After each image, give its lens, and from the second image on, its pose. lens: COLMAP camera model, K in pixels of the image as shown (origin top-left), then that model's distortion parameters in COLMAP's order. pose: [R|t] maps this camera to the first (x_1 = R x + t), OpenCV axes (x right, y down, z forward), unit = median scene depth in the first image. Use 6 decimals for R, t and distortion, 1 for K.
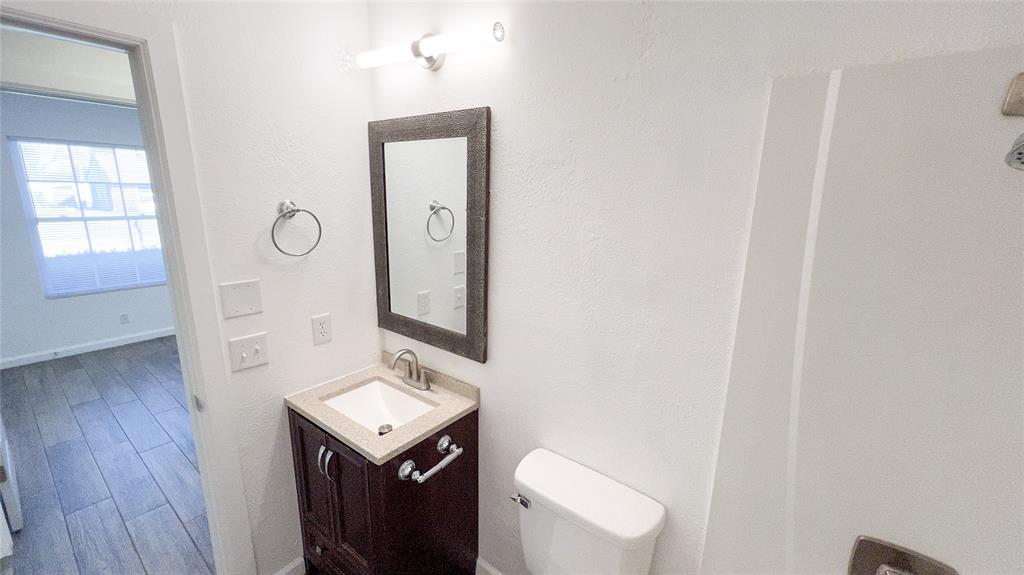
lens RADIAL K [[411.0, 0, 512.0], [0, 411.0, 287.5], [0, 0, 1]] dist [0.000548, 0.000120]
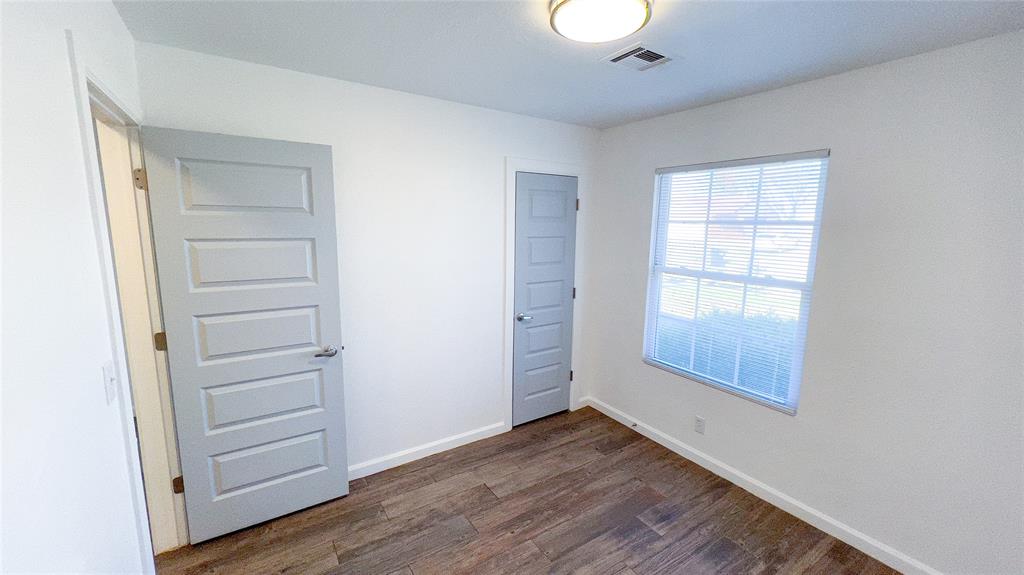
lens RADIAL K [[408.3, 0, 512.0], [0, 408.3, 287.5], [0, 0, 1]] dist [0.000351, 0.000016]
pose [[-0.329124, 0.119163, -0.936738, -0.289295], [-0.237844, 0.949561, 0.204361, -0.217698], [0.913842, 0.290057, -0.284181, 0.944028]]
